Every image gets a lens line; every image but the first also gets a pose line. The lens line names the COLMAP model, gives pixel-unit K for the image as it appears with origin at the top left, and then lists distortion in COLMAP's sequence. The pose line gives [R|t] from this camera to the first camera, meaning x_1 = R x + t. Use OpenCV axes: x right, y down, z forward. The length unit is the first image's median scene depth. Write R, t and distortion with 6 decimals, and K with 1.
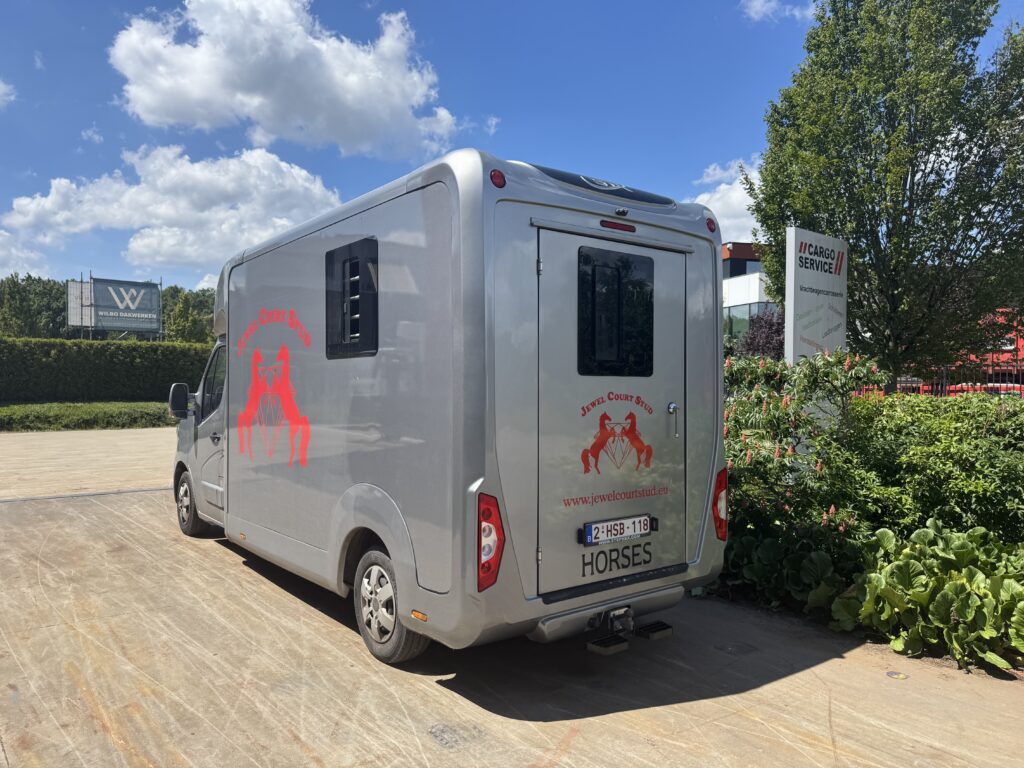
lens RADIAL K [[724.8, 0, 513.1], [0, 724.8, 389.3], [0, 0, 1]] dist [-0.003353, -0.007664]
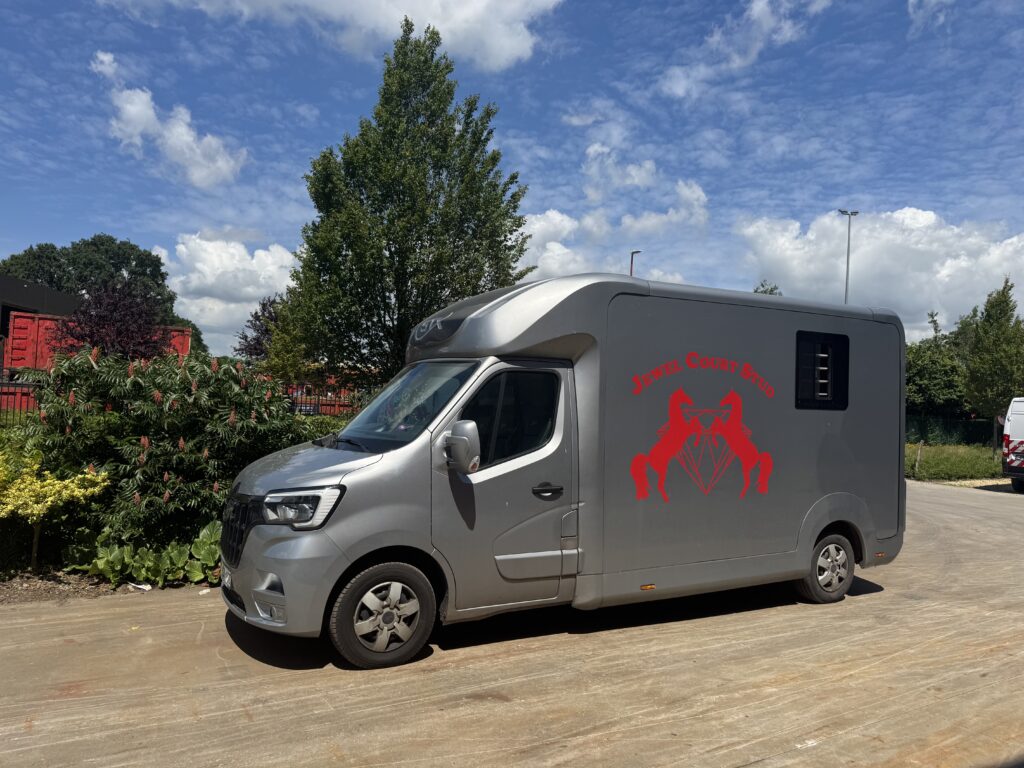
lens RADIAL K [[724.8, 0, 510.6], [0, 724.8, 386.2], [0, 0, 1]] dist [-0.003353, -0.007664]
pose [[0.178649, 0.016848, 0.983769, -1.529926], [-0.024331, 0.999623, -0.012701, -0.048696], [-0.983612, -0.021667, 0.178991, 1.161153]]
